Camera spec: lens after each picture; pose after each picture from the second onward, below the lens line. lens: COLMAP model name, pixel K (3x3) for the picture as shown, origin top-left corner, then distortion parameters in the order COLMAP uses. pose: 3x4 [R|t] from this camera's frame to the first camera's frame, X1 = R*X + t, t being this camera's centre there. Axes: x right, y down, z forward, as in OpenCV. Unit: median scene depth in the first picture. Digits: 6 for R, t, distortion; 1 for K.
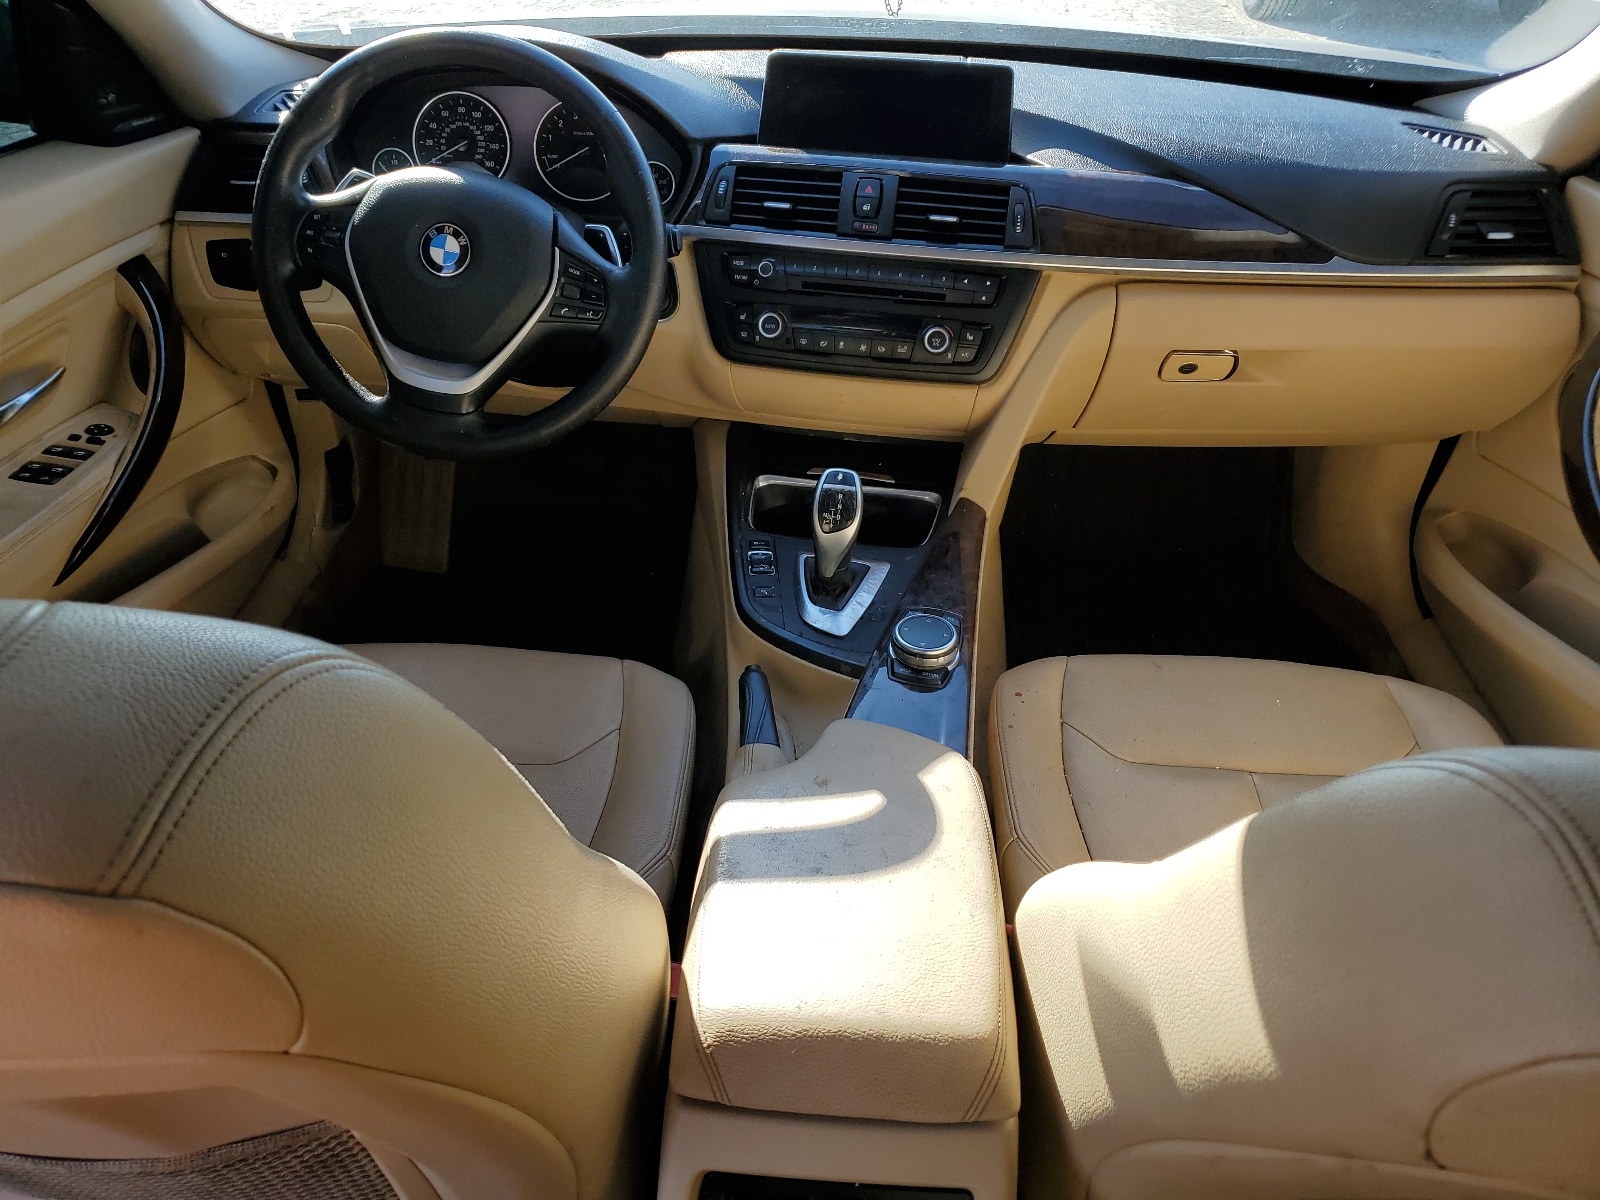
lens RADIAL K [[1204.3, 0, 801.5], [0, 1204.3, 602.1], [0, 0, 1]] dist [0.004460, 0.000415]
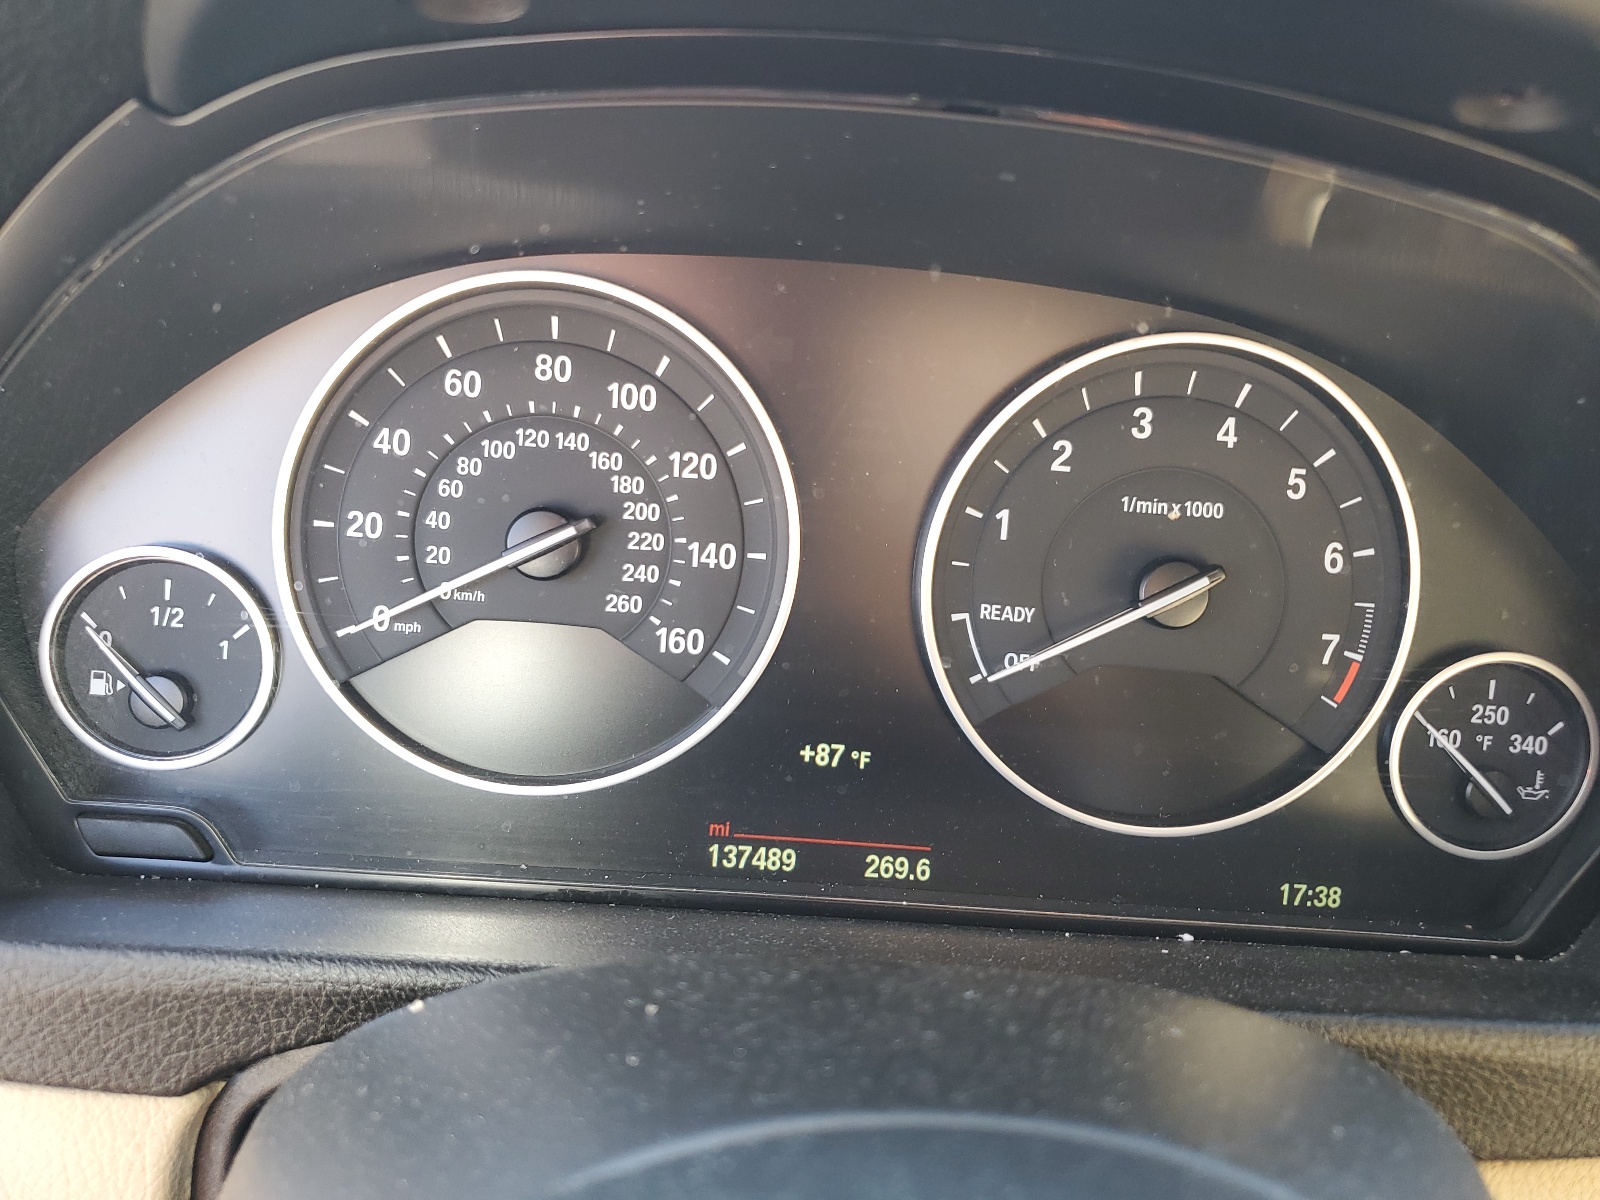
lens RADIAL K [[1204.3, 0, 799.9], [0, 1204.3, 601.0], [0, 0, 1]] dist [0.004460, 0.000415]
pose [[0.949546, 0.006129, -0.313567, -0.185071], [-0.127635, 0.920822, -0.368506, -0.308286], [0.286481, 0.389936, 0.875145, 0.854547]]
